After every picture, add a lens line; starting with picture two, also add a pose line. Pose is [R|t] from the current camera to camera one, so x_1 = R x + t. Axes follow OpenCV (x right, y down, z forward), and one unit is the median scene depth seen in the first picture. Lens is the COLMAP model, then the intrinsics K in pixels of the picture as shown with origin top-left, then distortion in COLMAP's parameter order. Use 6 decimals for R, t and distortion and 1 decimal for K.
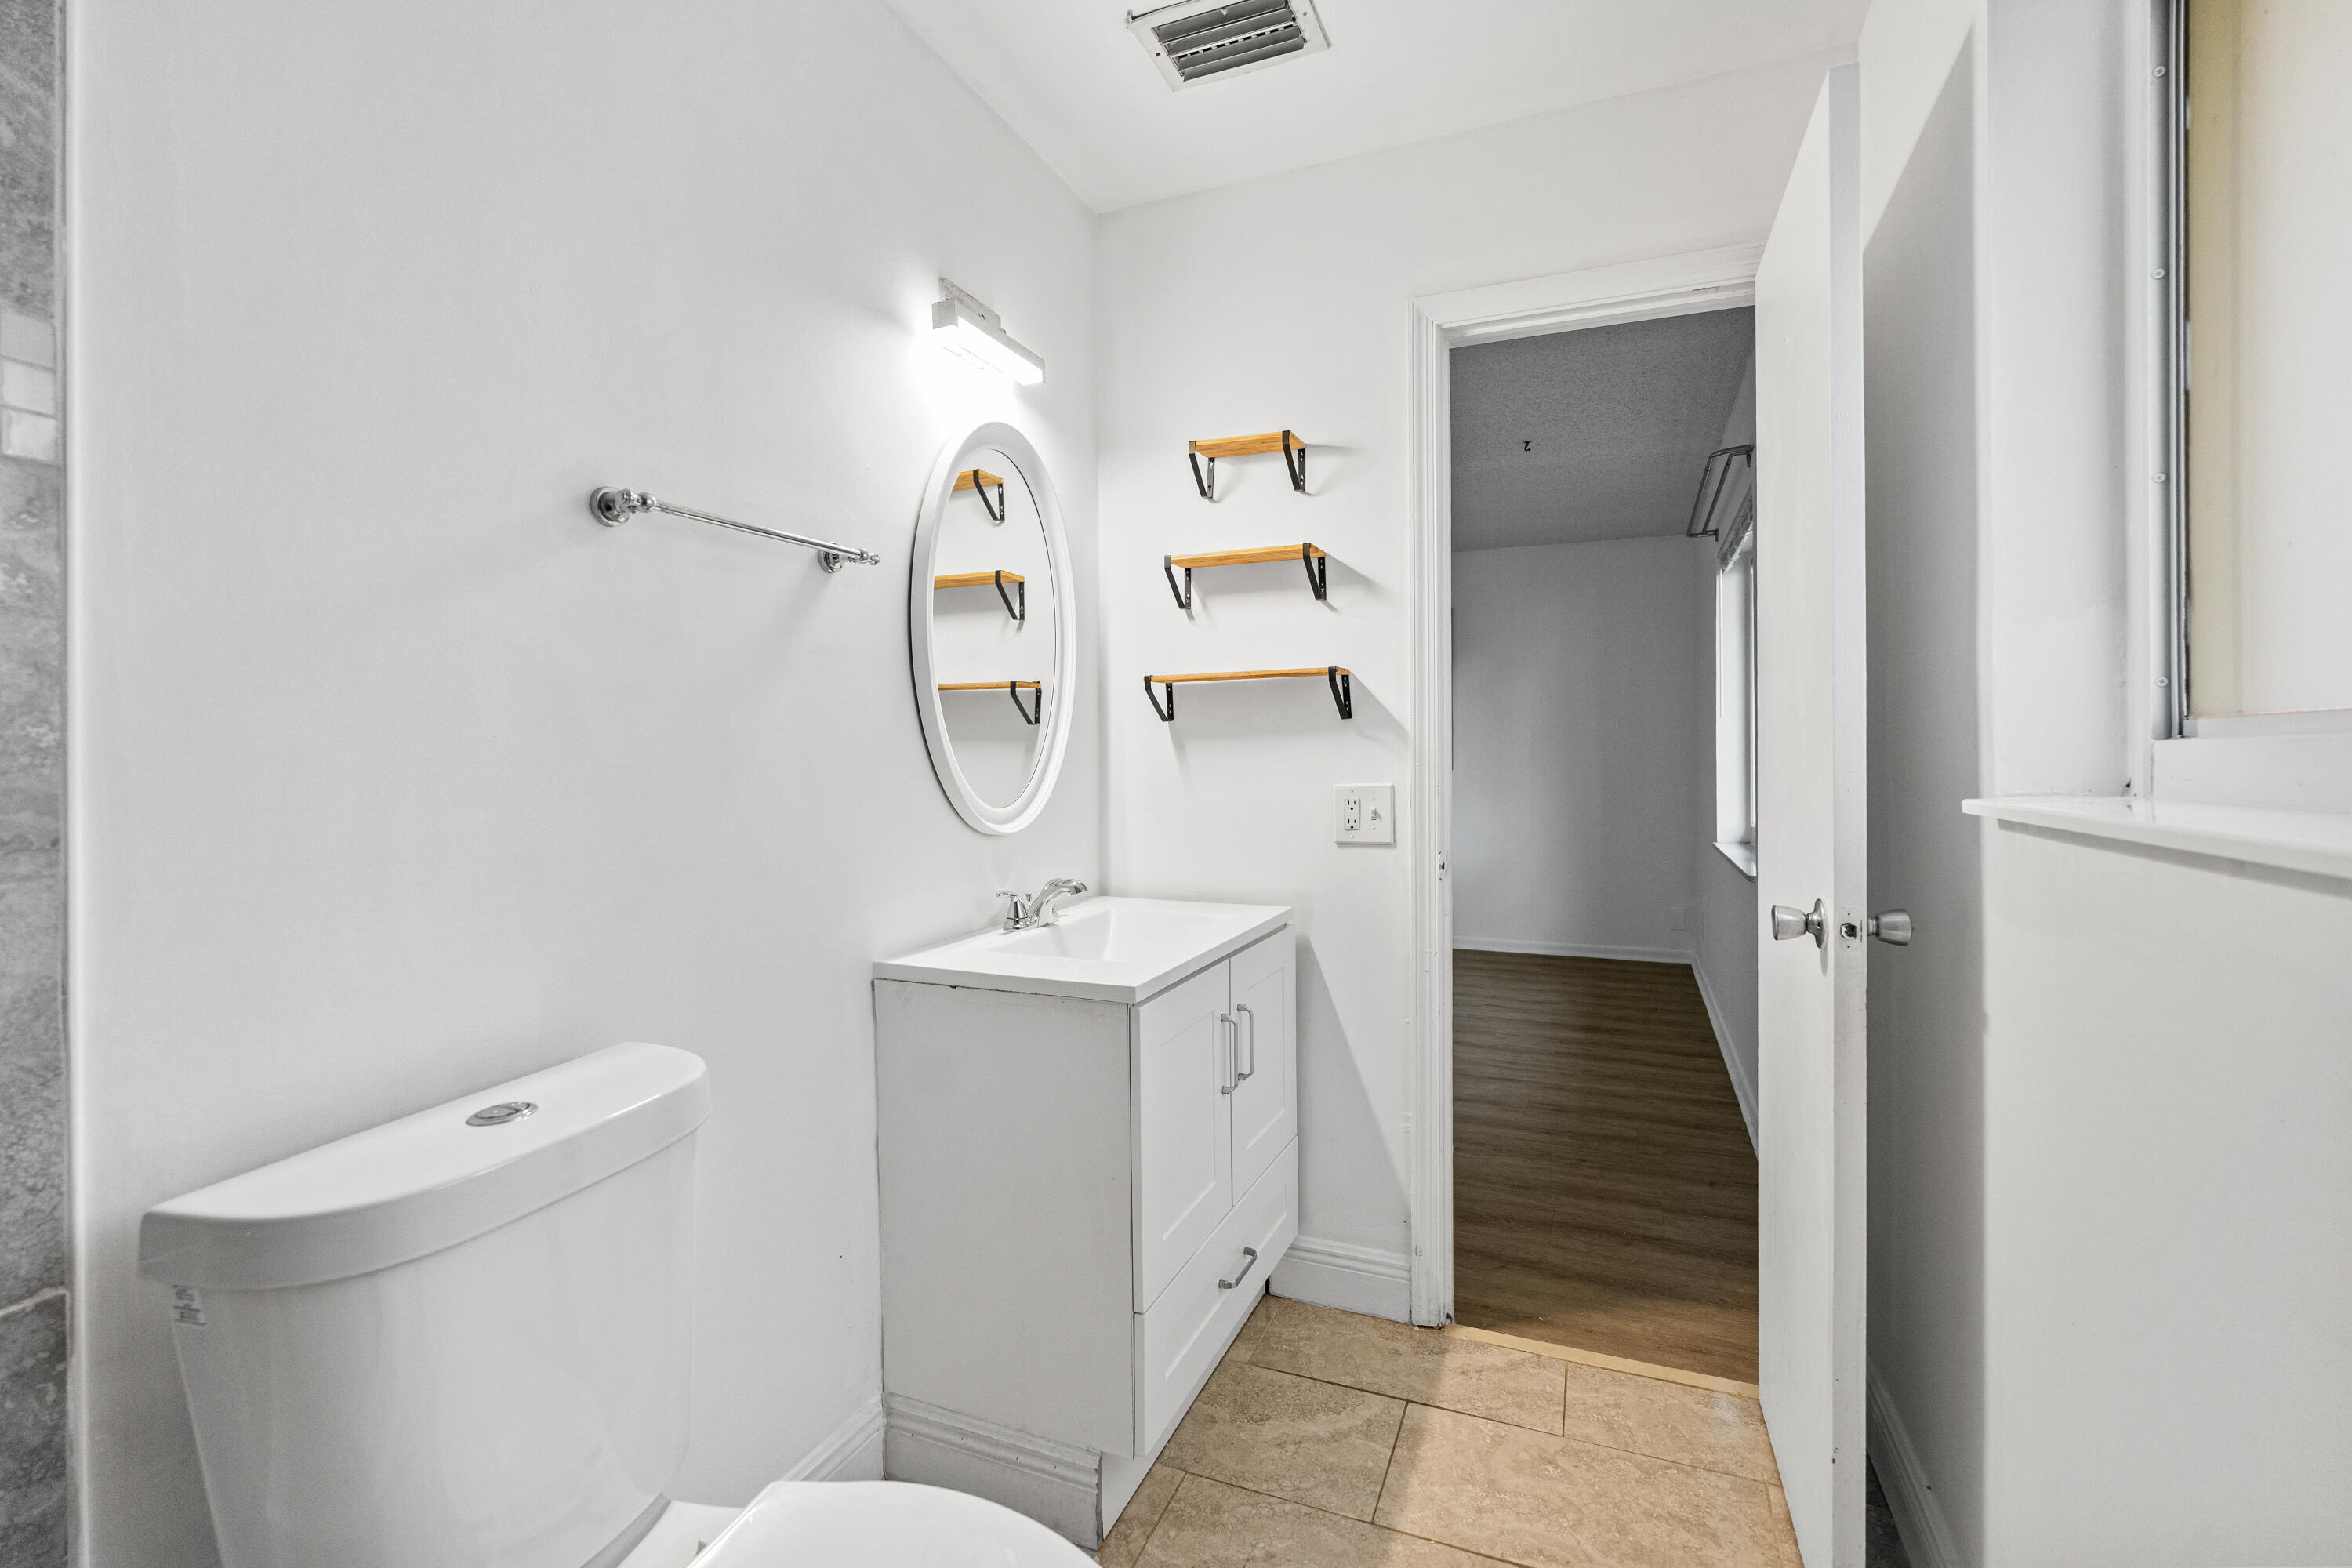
lens RADIAL K [[1056.3, 0, 1182.5], [0, 1056.3, 777.6], [0, 0, 1]] dist [-0.003615, -0.000343]
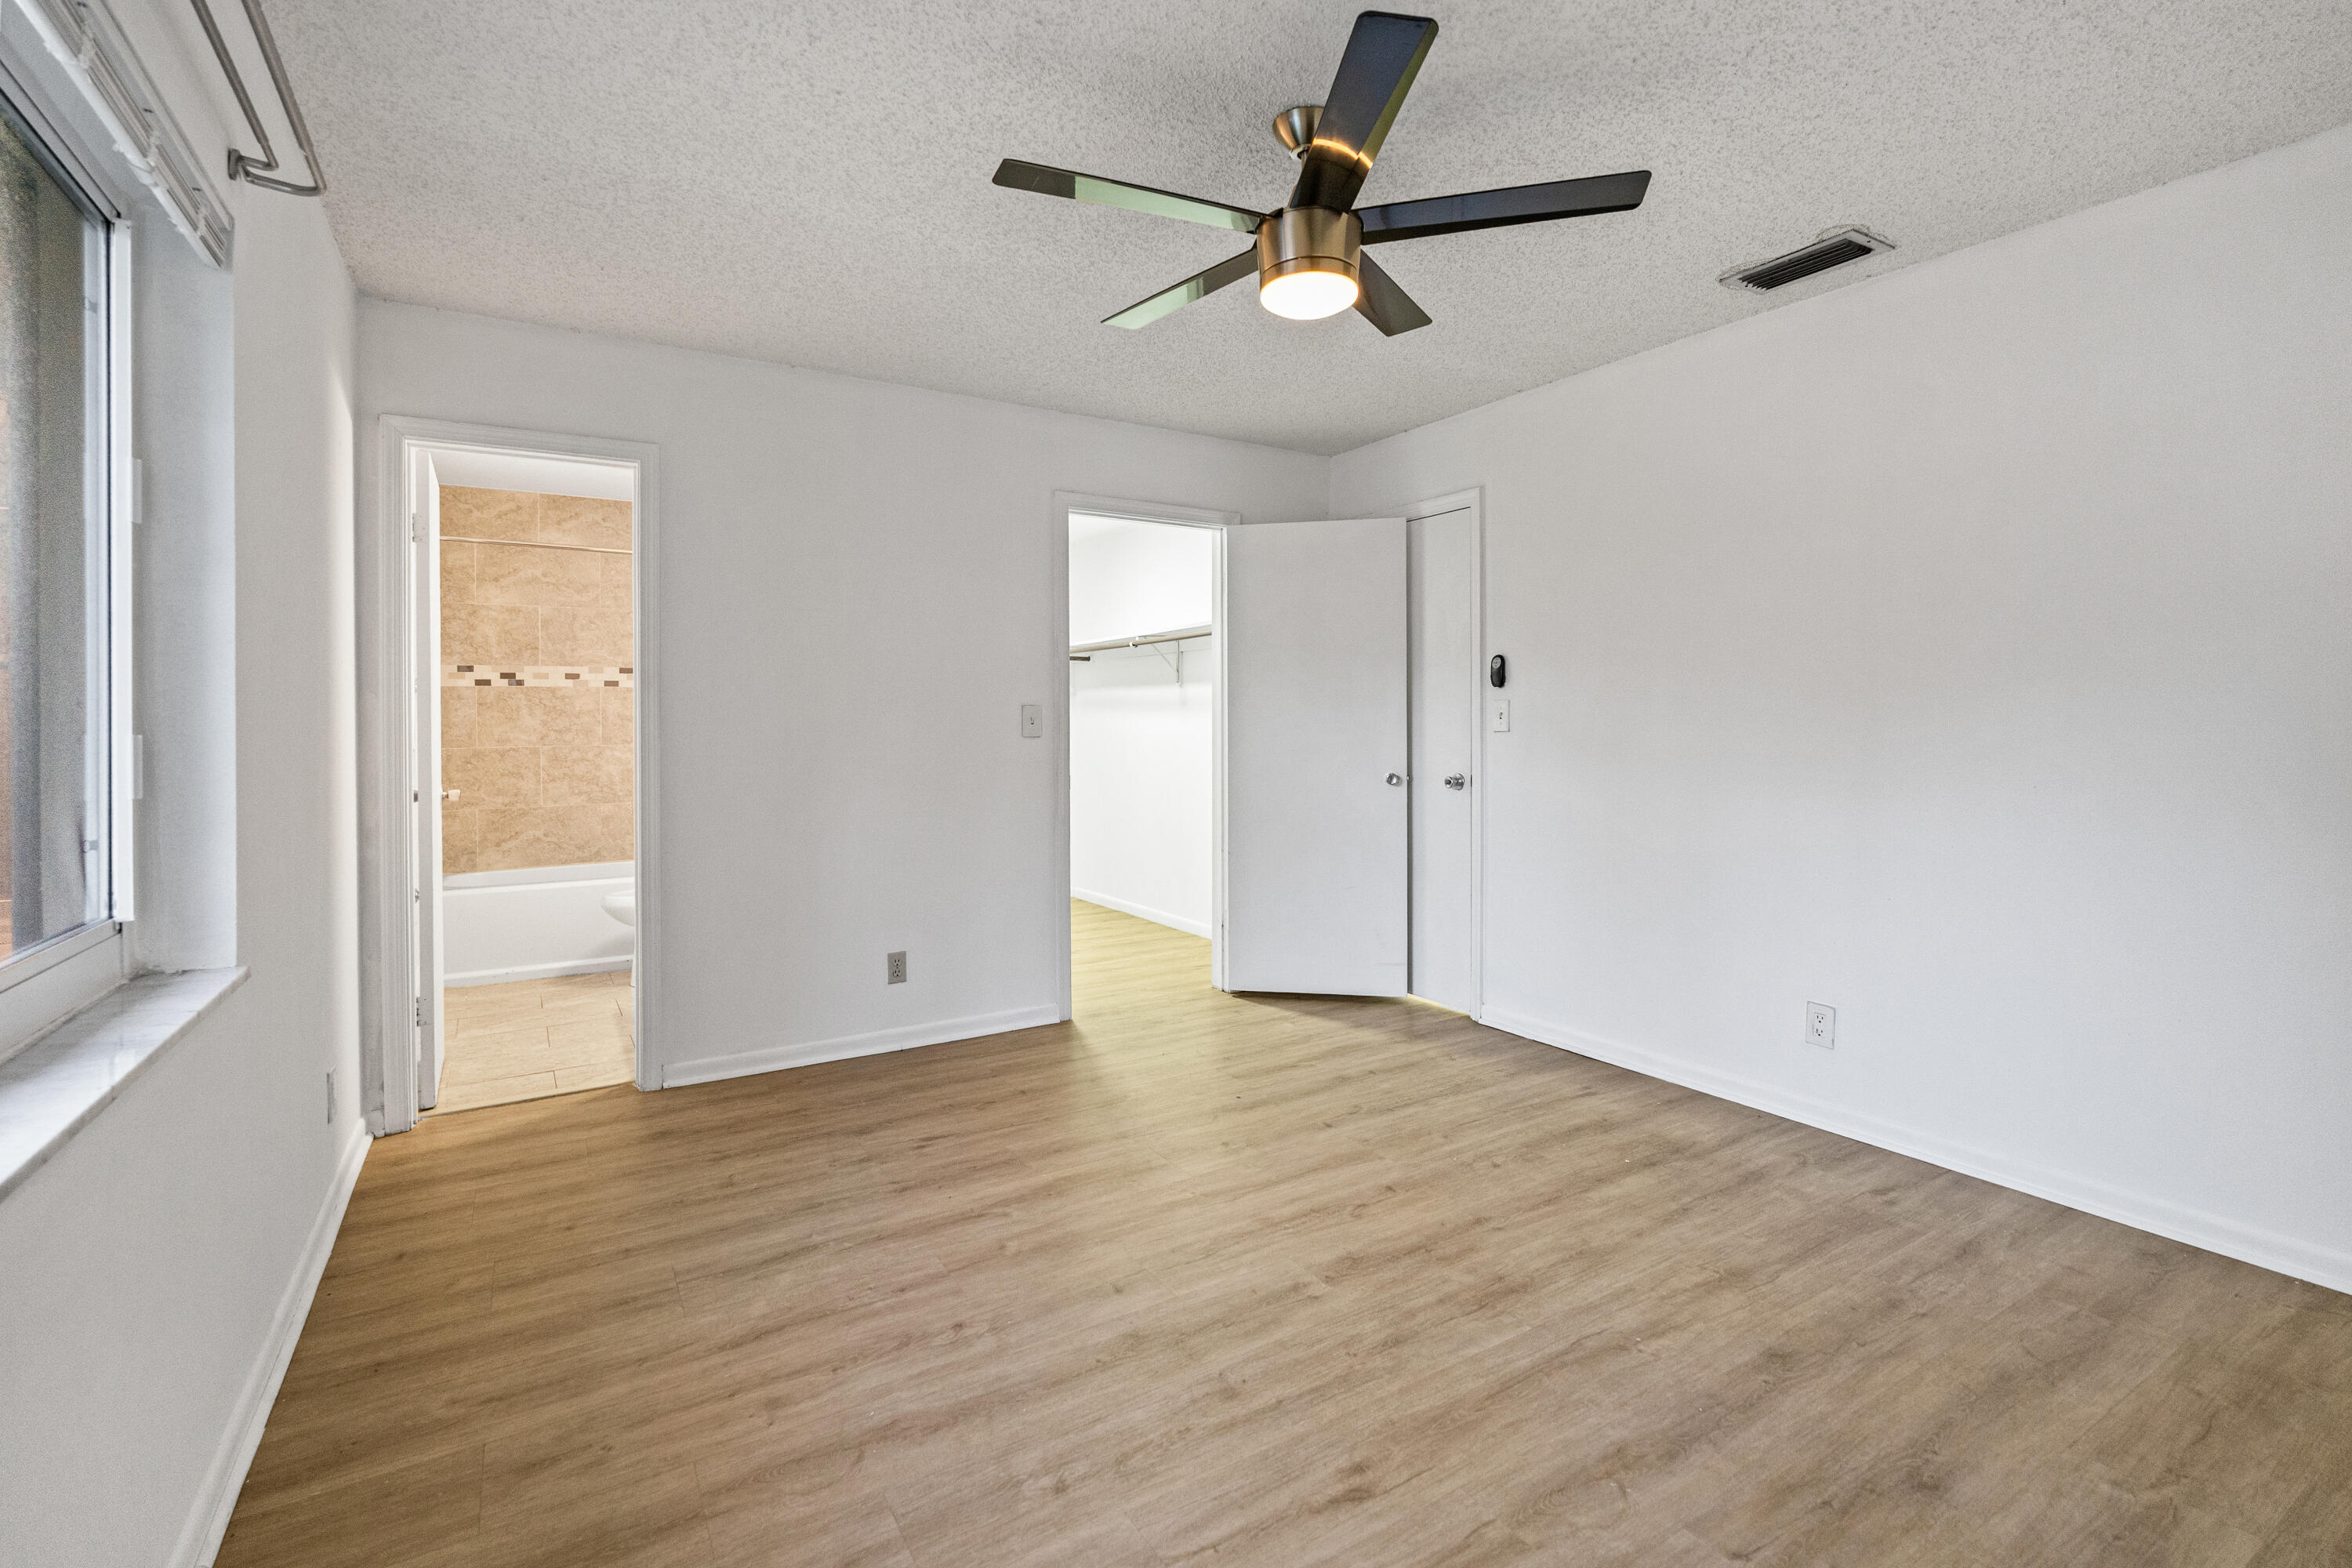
lens RADIAL K [[1050.0, 0, 1184.9], [0, 1050.0, 725.8], [0, 0, 1]] dist [-0.004102, -0.000197]
pose [[-0.577906, 0.009981, -0.816043, 0.636172], [-0.008539, 0.999797, 0.018276, -0.039484], [0.816059, 0.017530, -0.577703, 1.544846]]
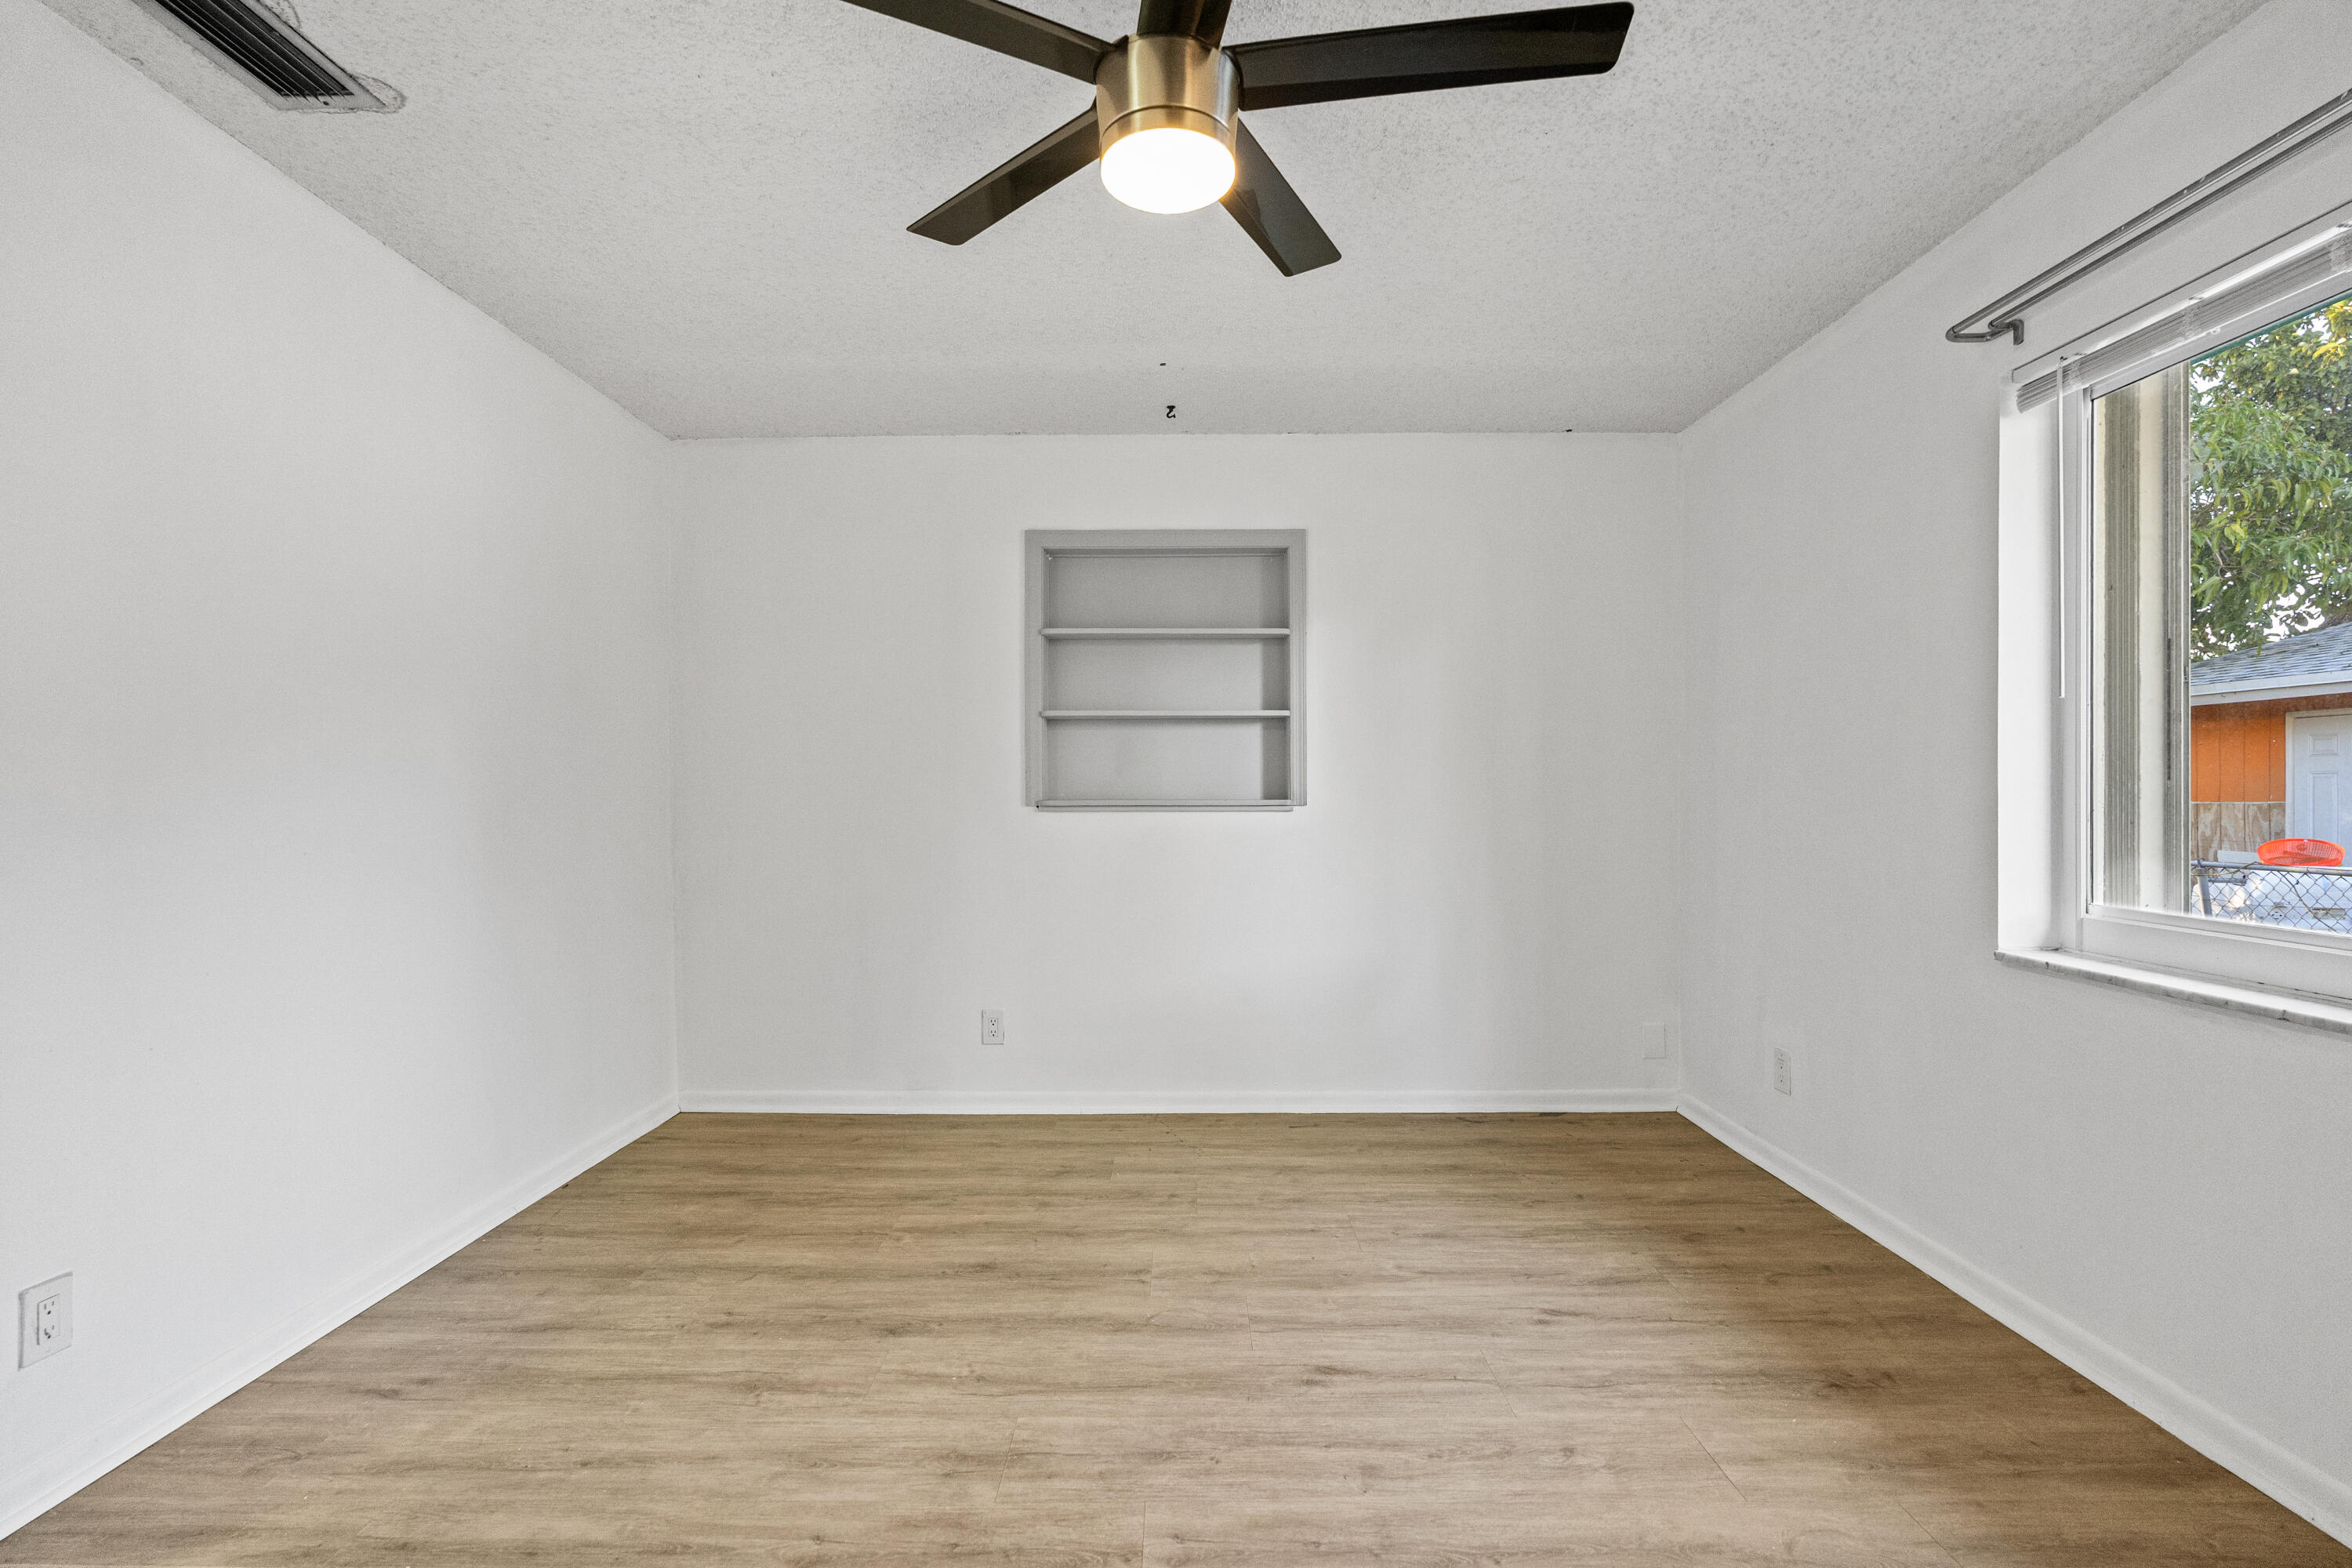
lens RADIAL K [[1056.3, 0, 1182.5], [0, 1056.3, 777.6], [0, 0, 1]] dist [-0.003615, -0.000343]
pose [[0.922163, 0.006162, 0.386754, -0.058476], [0.006138, 0.999514, -0.030561, -0.010422], [-0.386754, 0.030556, 0.921677, 0.849656]]
